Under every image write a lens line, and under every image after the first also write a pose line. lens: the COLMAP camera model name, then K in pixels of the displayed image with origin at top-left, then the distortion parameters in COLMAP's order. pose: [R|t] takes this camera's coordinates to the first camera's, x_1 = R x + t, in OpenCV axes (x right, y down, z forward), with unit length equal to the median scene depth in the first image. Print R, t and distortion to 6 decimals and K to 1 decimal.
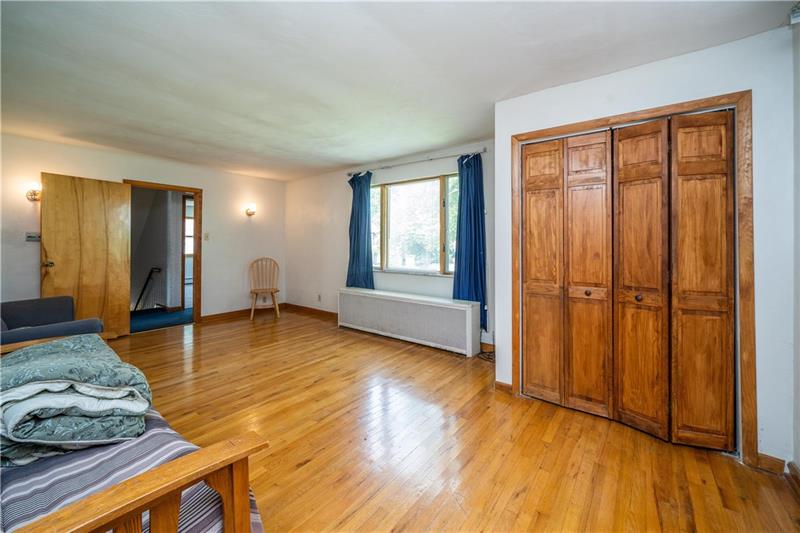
lens RADIAL K [[337.6, 0, 385.0], [0, 337.6, 241.8], [0, 0, 1]] dist [-0.004581, -0.000258]
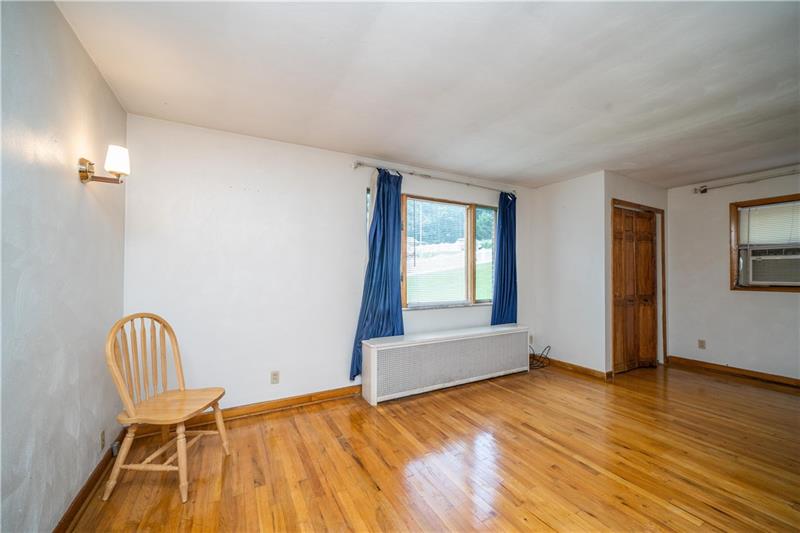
lens RADIAL K [[312.6, 0, 399.7], [0, 312.6, 270.9], [0, 0, 1]] dist [-0.006689, 0.002377]
pose [[0.375822, -0.004112, 0.926683, -0.798114], [-0.003596, 0.999976, 0.005895, -0.004249], [-0.926685, -0.005548, 0.375798, 0.896067]]
